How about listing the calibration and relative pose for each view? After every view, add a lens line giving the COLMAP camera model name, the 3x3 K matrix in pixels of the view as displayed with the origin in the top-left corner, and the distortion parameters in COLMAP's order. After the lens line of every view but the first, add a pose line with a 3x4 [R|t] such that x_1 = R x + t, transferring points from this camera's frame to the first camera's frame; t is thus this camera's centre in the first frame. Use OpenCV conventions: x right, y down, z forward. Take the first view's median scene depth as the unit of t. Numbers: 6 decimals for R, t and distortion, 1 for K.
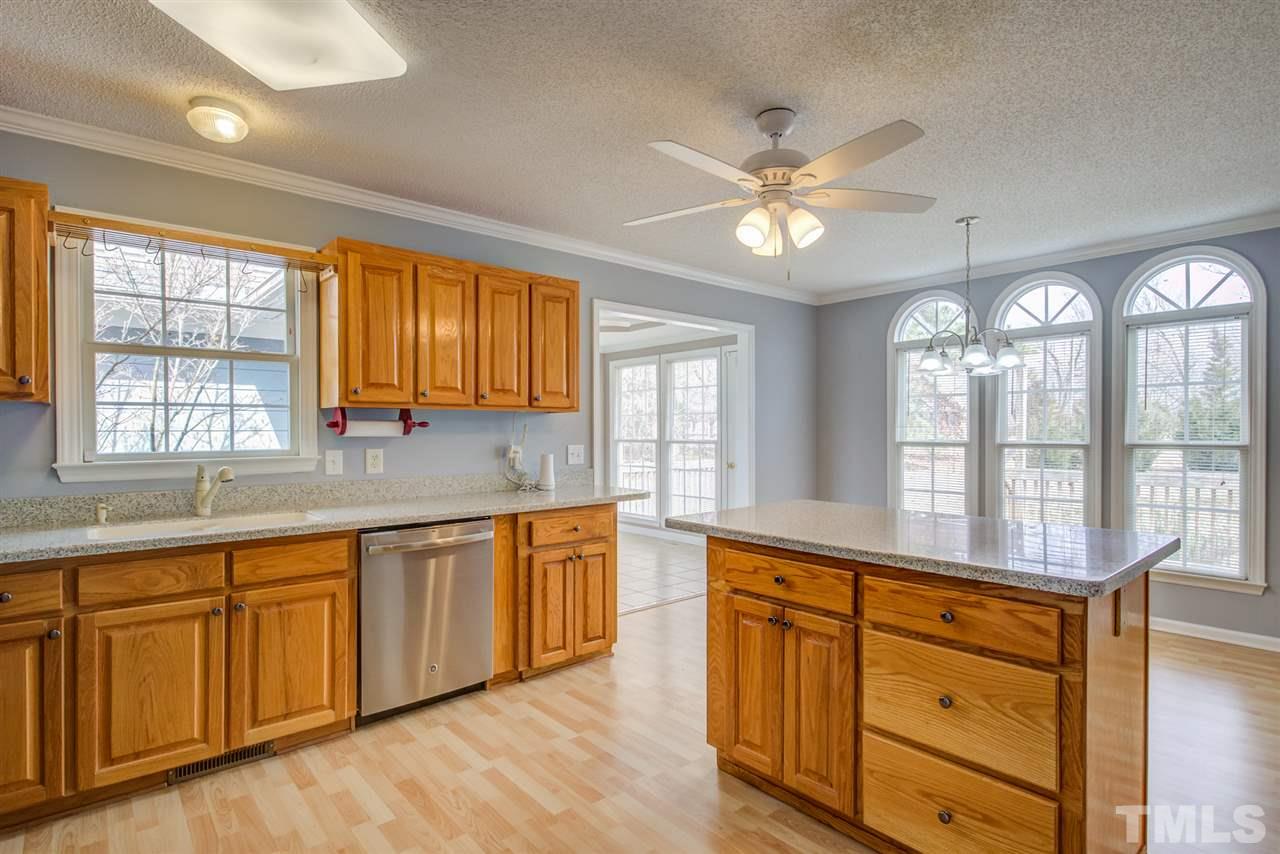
lens RADIAL K [[650.2, 0, 643.8], [0, 650.2, 433.3], [0, 0, 1]] dist [0.001351, 0.000781]
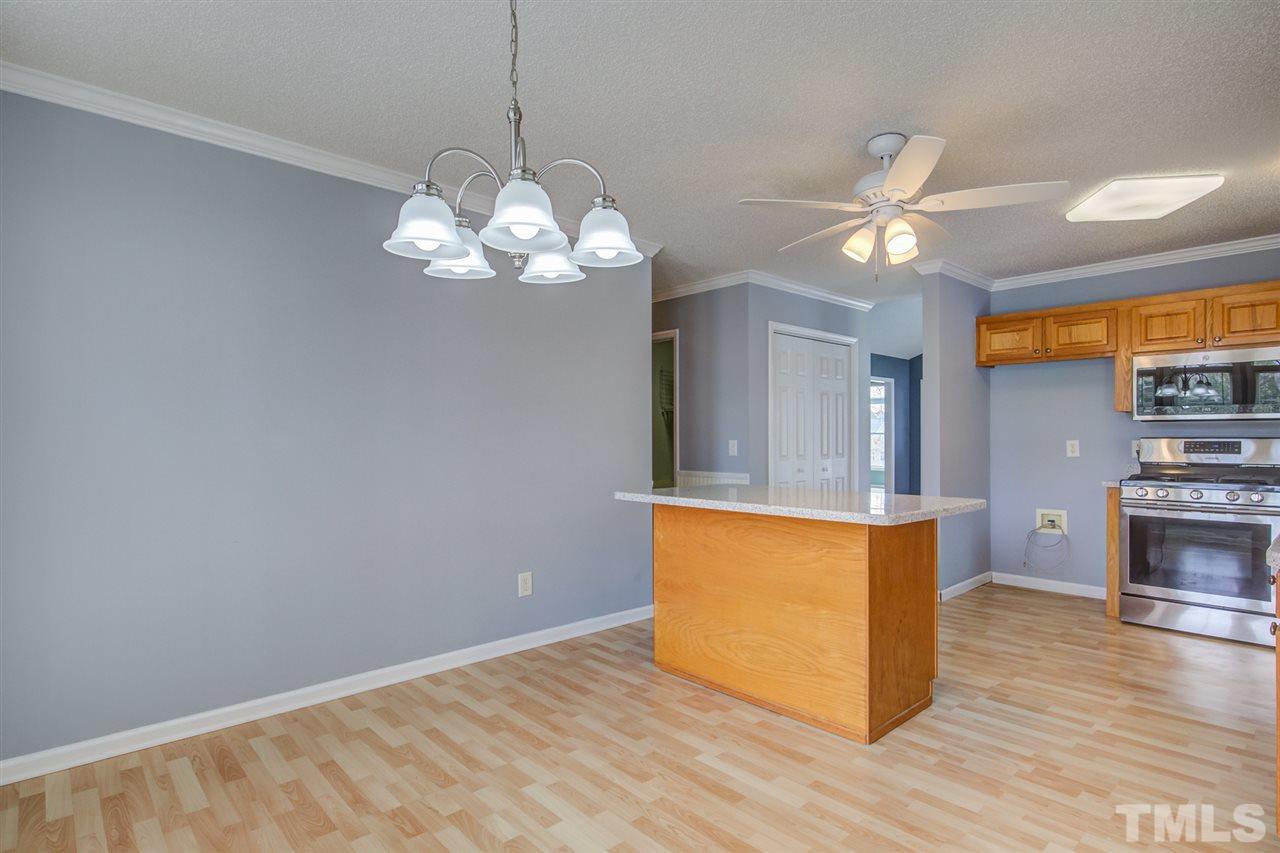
lens RADIAL K [[674.3, 0, 608.5], [0, 674.3, 435.9], [0, 0, 1]] dist [0.000909, 0.001145]
pose [[-0.999878, 0.002442, 0.015434, 0.567094], [0.002497, 0.999990, 0.003592, 0.012556], [-0.015425, 0.003630, -0.999874, 1.861776]]
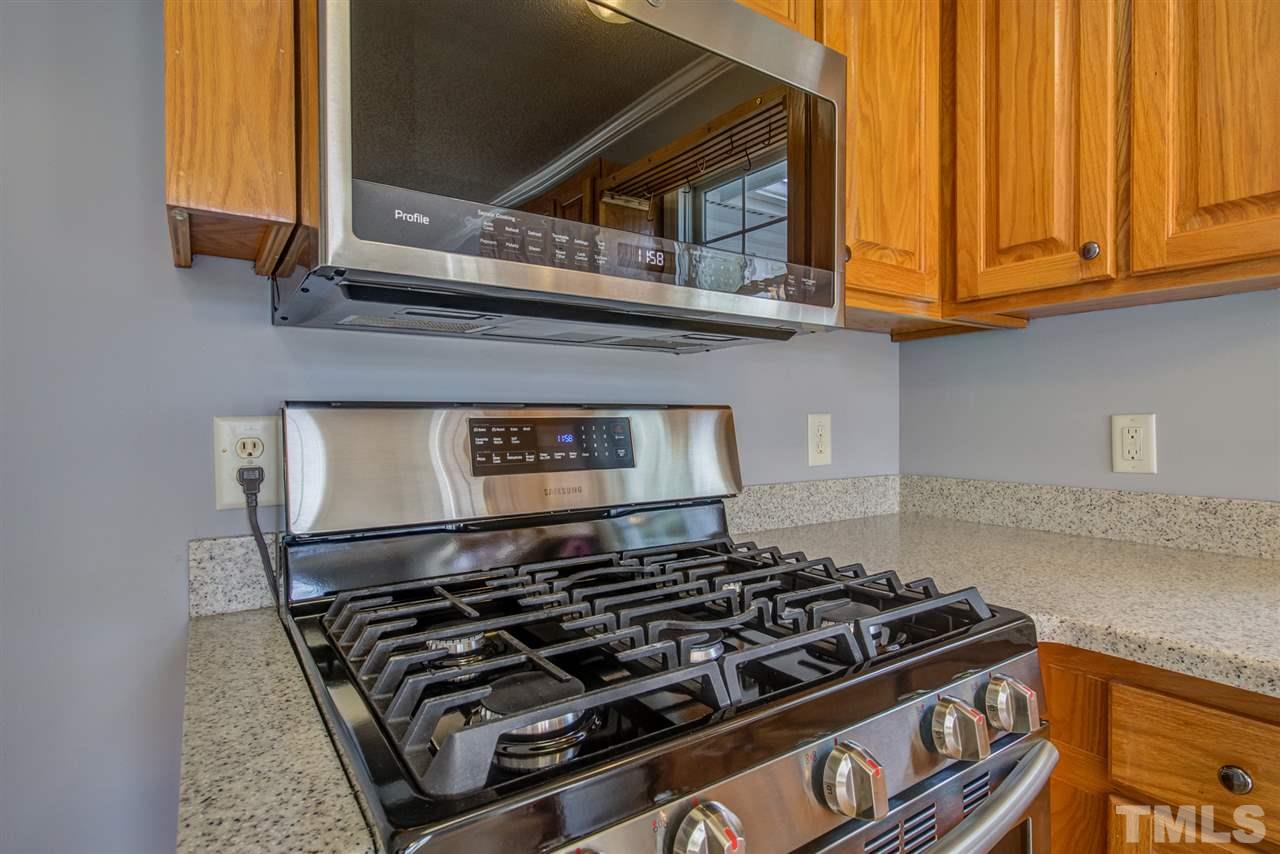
lens RADIAL K [[659.5, 0, 656.5], [0, 659.5, 431.0], [0, 0, 1]] dist [0.002258, 0.000800]
pose [[-0.093146, 0.019516, -0.995461, -0.381060], [0.001165, 0.999809, 0.019492, 0.032793], [0.995652, 0.000656, -0.093151, 0.471853]]
